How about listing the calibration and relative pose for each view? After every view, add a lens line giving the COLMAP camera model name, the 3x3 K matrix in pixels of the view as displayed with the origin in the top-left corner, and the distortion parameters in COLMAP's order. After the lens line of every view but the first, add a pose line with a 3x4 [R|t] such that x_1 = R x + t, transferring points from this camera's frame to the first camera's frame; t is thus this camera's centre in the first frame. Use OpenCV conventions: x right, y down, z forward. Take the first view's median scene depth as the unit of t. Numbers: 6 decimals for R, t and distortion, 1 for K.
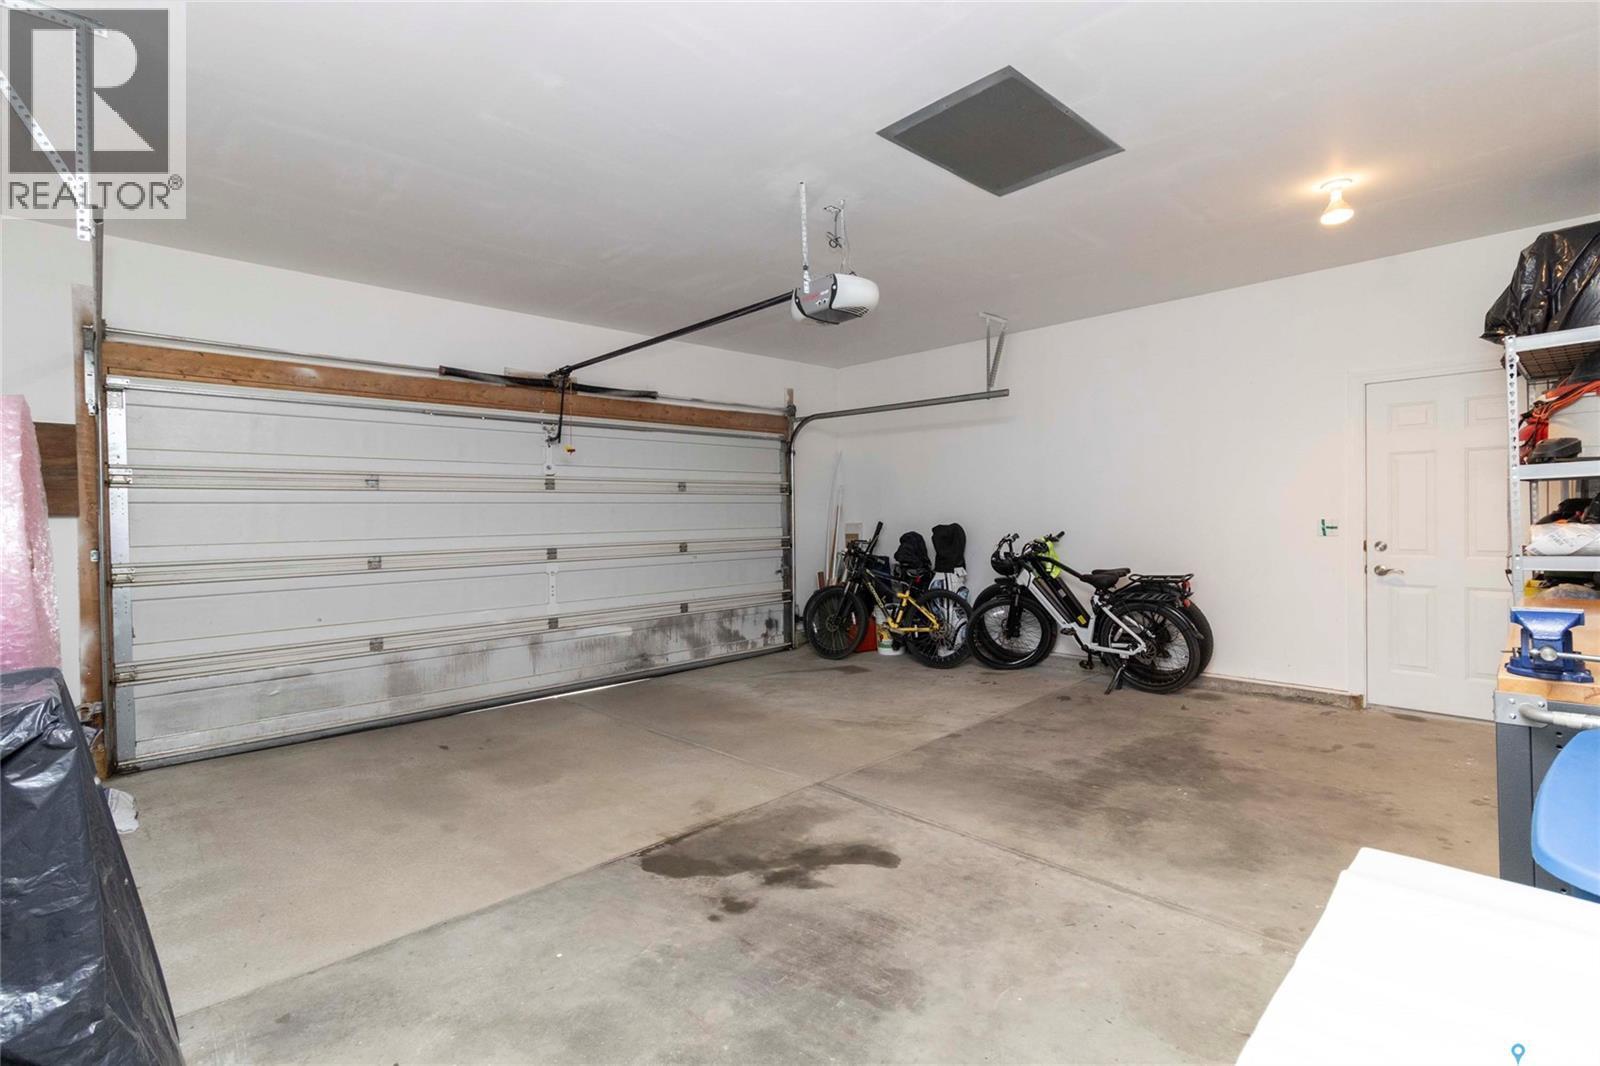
lens RADIAL K [[745.3, 0, 809.2], [0, 745.3, 519.8], [0, 0, 1]] dist [0.001308, 0.000758]
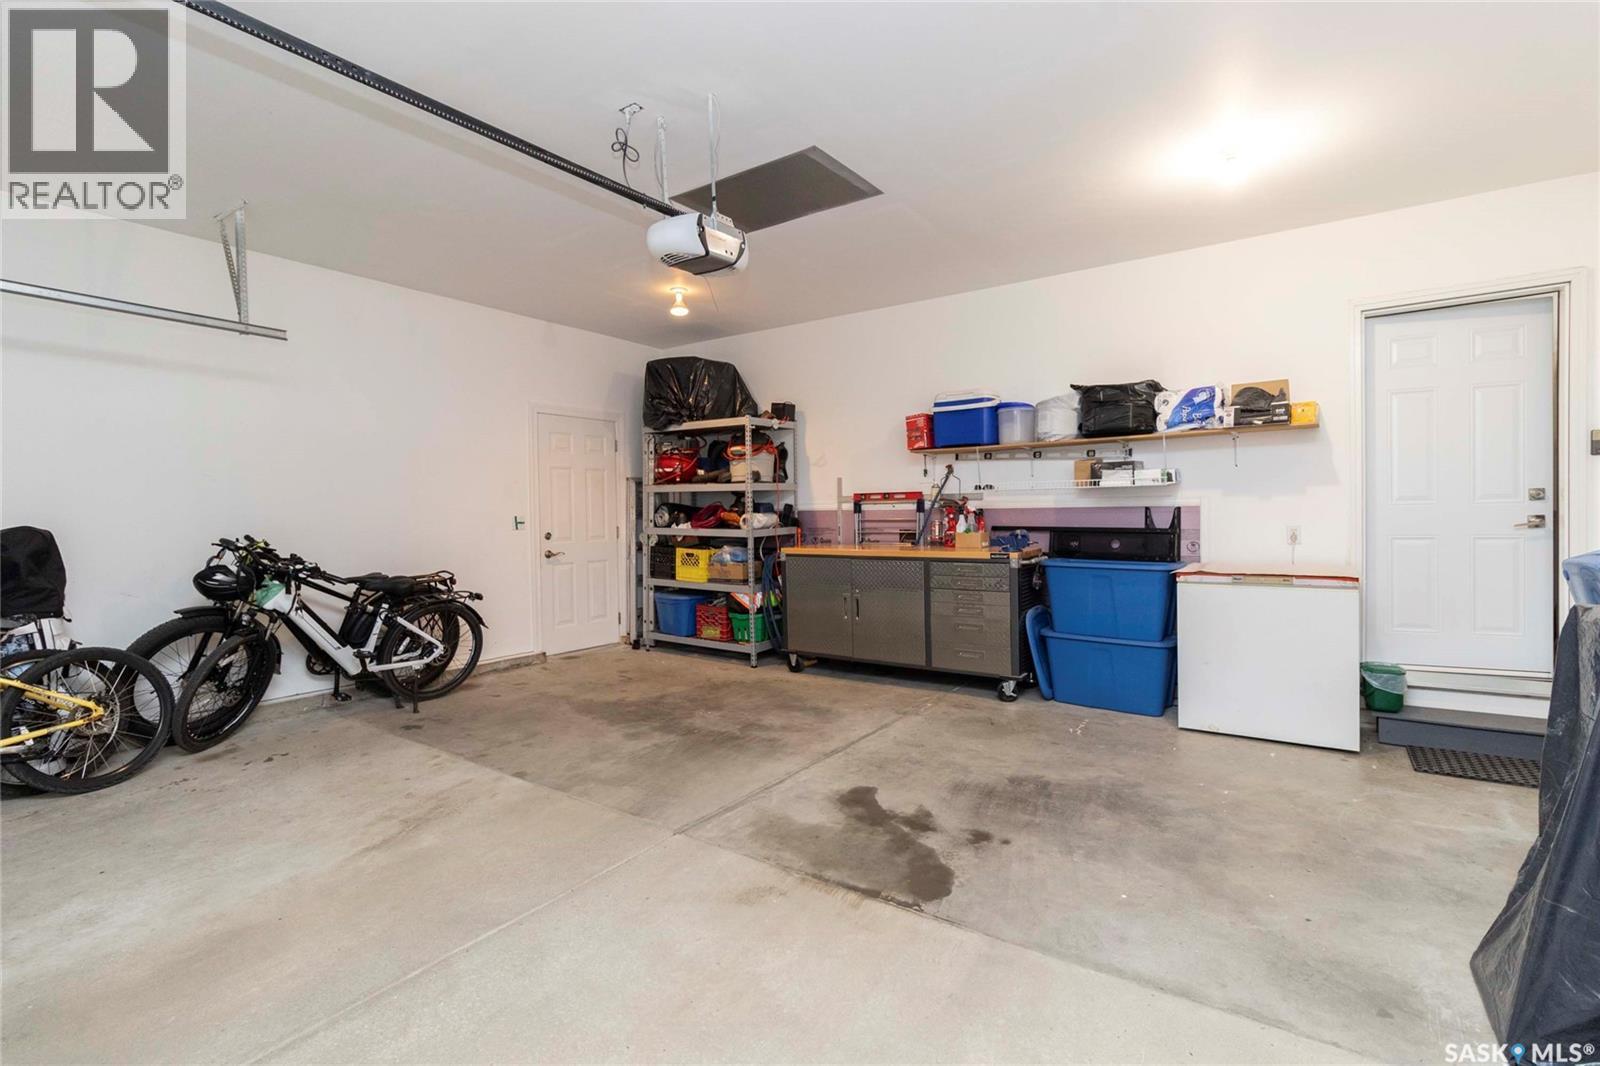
lens RADIAL K [[745.3, 0, 808.5], [0, 745.3, 524.3], [0, 0, 1]] dist [0.001308, 0.000758]
pose [[-0.194009, 0.000330, 0.981000, -0.965231], [0.021494, 0.999761, 0.003914, 0.028987], [-0.980764, 0.021845, -0.193970, 1.222394]]
